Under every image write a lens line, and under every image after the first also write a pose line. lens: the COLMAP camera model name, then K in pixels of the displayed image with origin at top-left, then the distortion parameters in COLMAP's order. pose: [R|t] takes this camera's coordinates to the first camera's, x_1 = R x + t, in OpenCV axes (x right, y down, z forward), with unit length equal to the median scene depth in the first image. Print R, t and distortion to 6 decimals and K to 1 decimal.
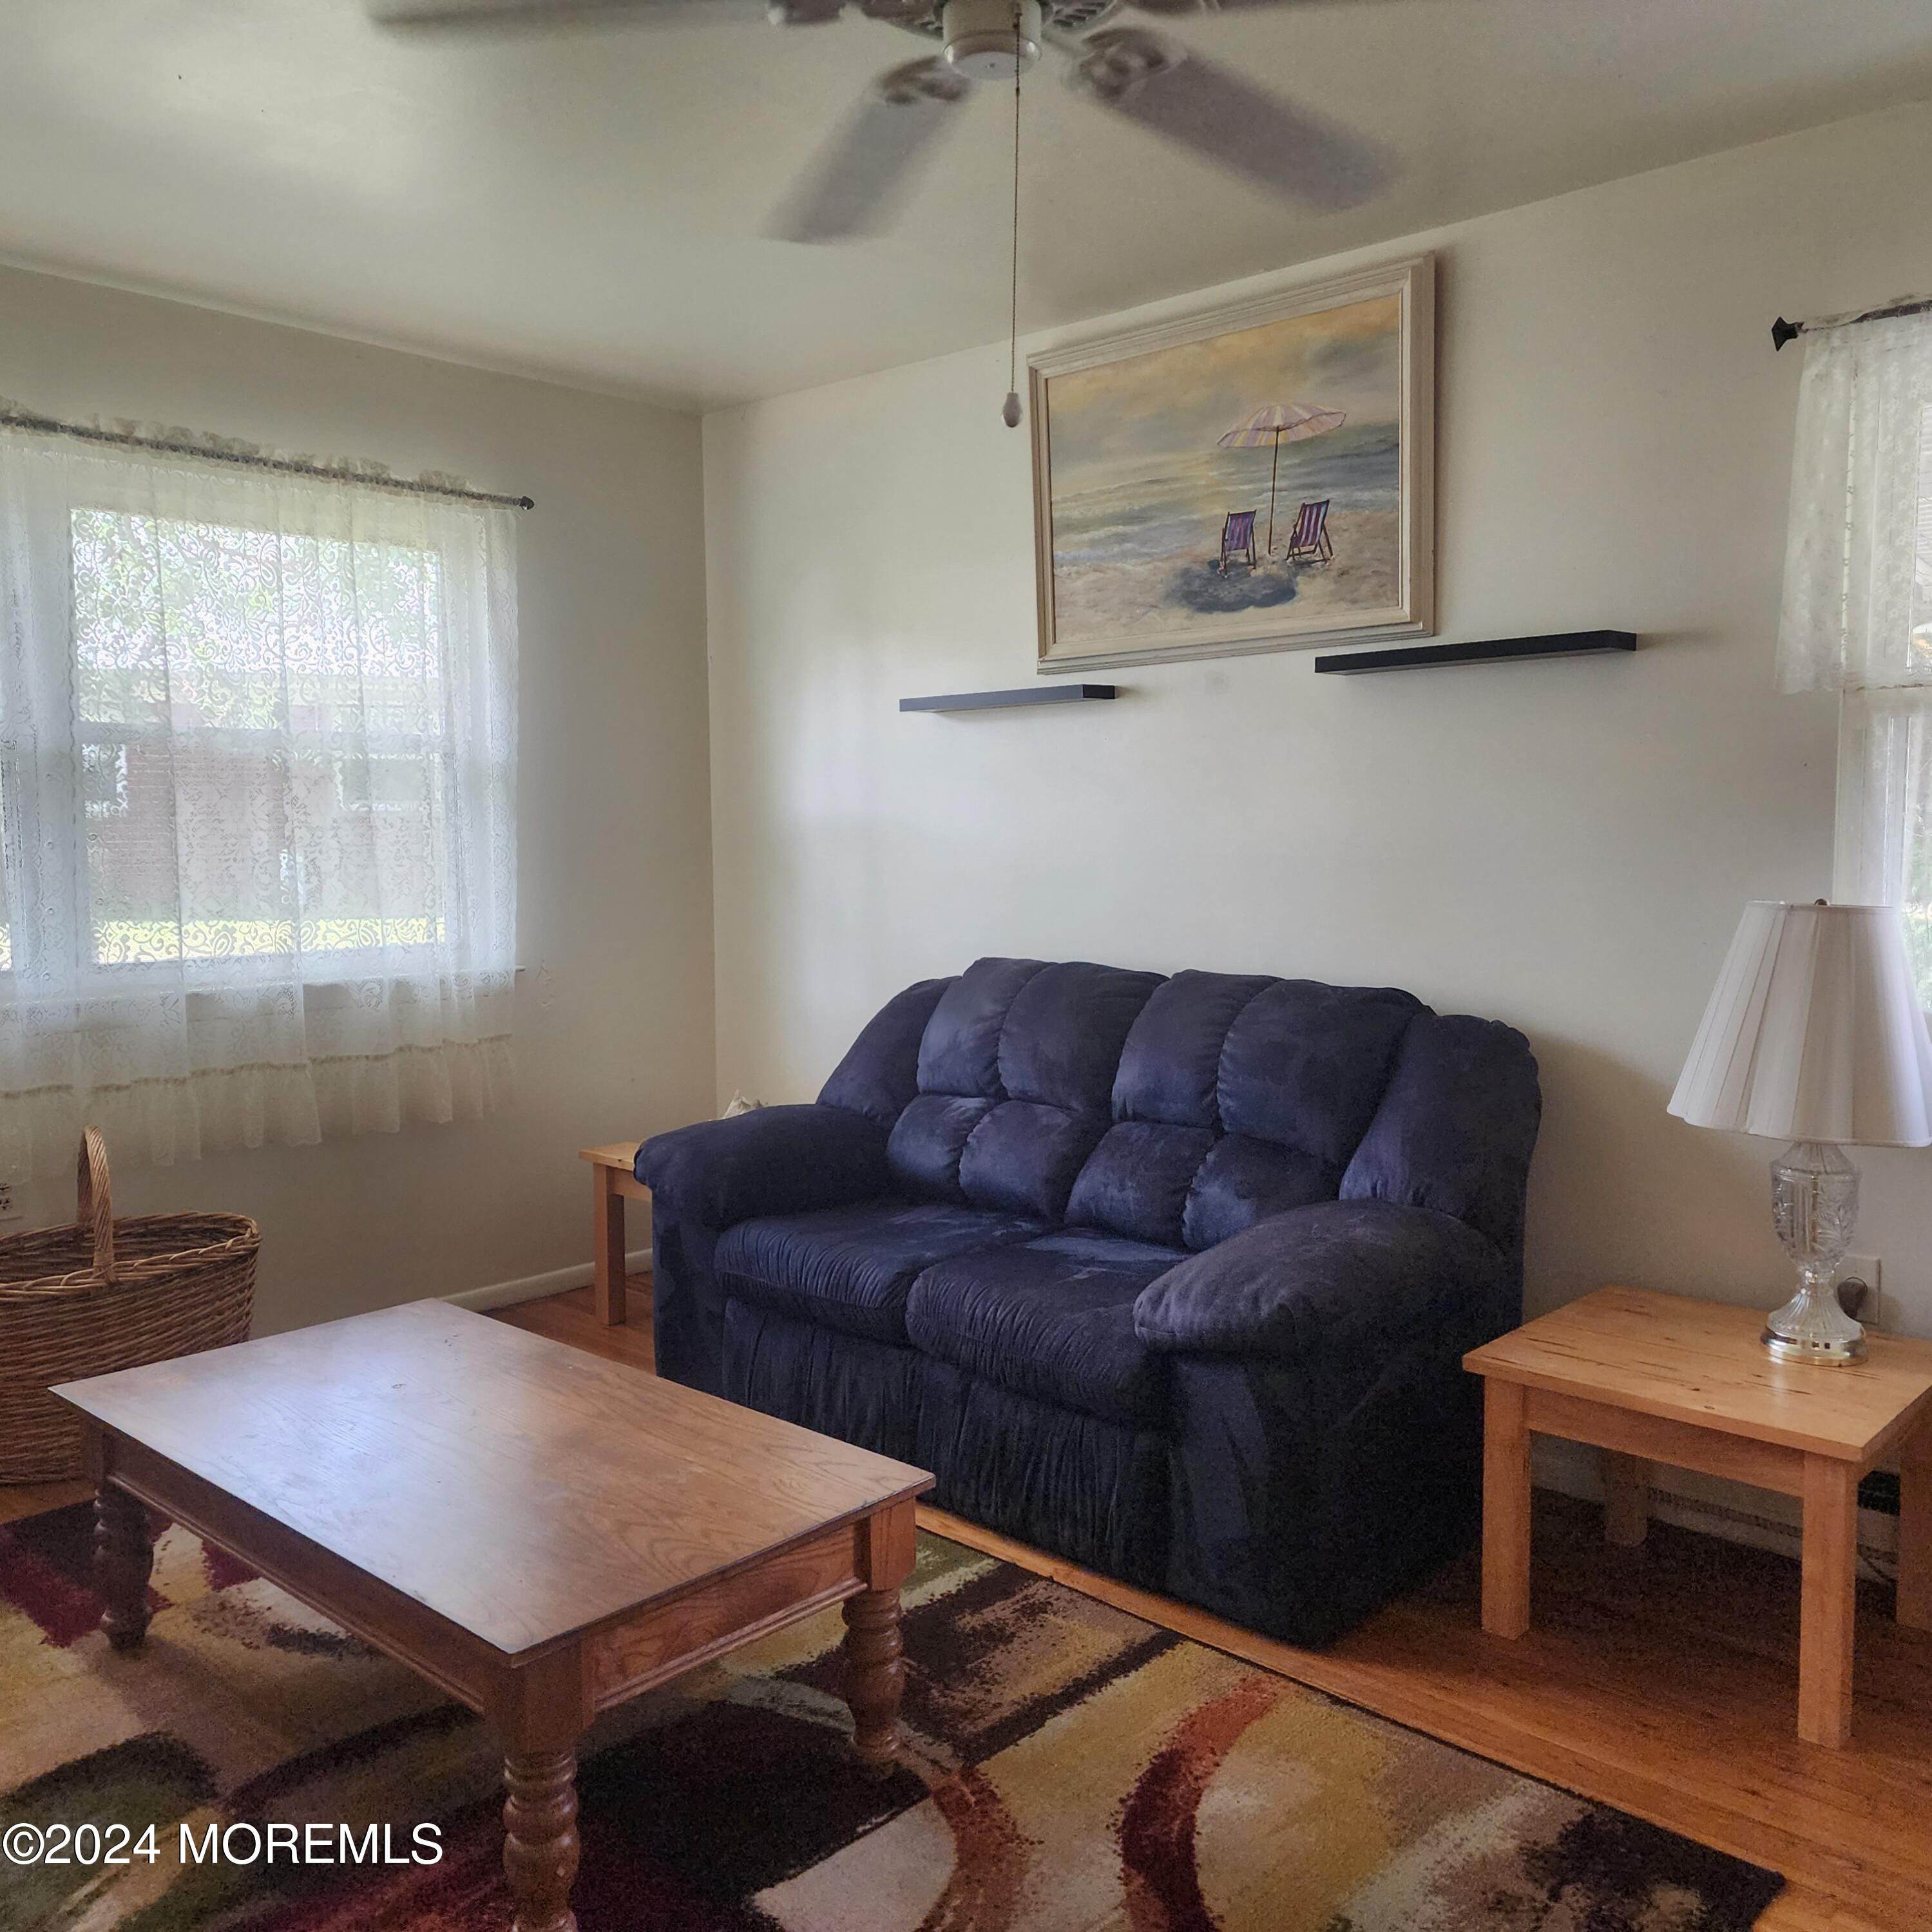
lens RADIAL K [[1740.9, 0, 967.5], [0, 1740.9, 951.0], [0, 0, 1]] dist [0.102436, -0.122048]
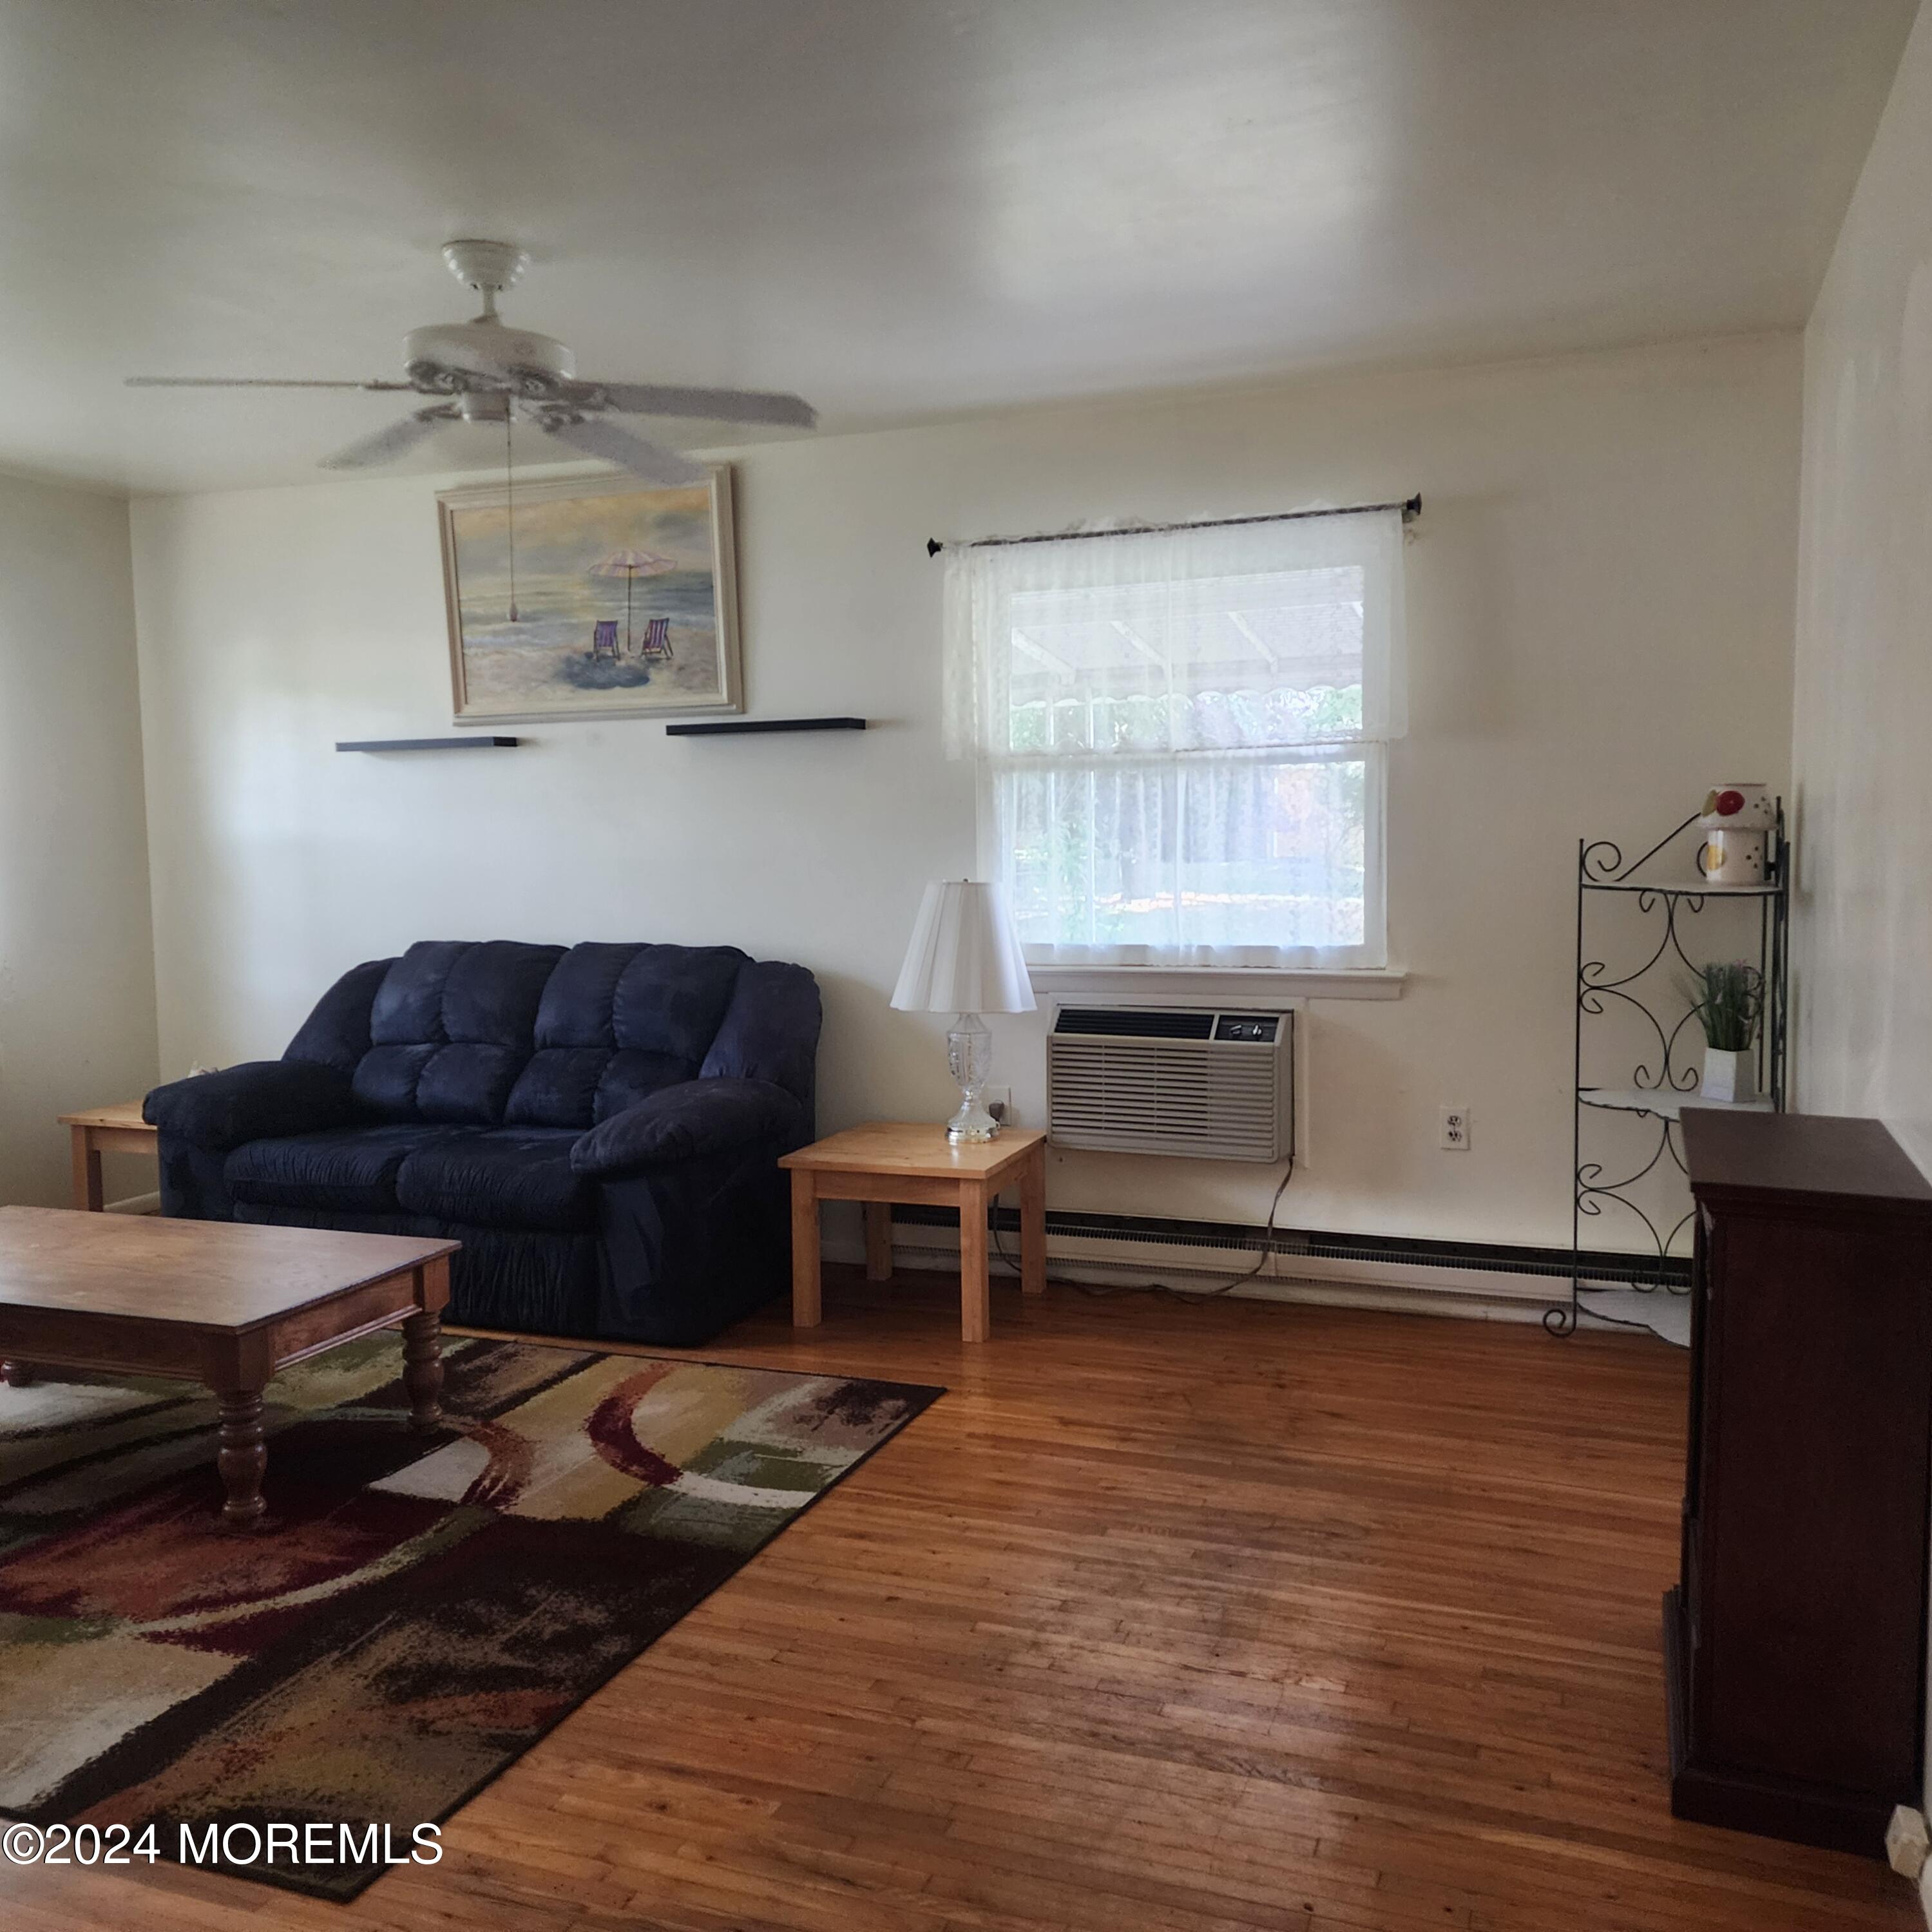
lens RADIAL K [[1742.5, 0, 991.5], [0, 1742.5, 959.2], [0, 0, 1]] dist [0.107154, -0.116121]
pose [[0.922123, -0.037986, 0.385027, -0.115143], [0.039855, 0.999201, 0.003128, 0.033489], [-0.384838, 0.012461, 0.922900, -0.432804]]
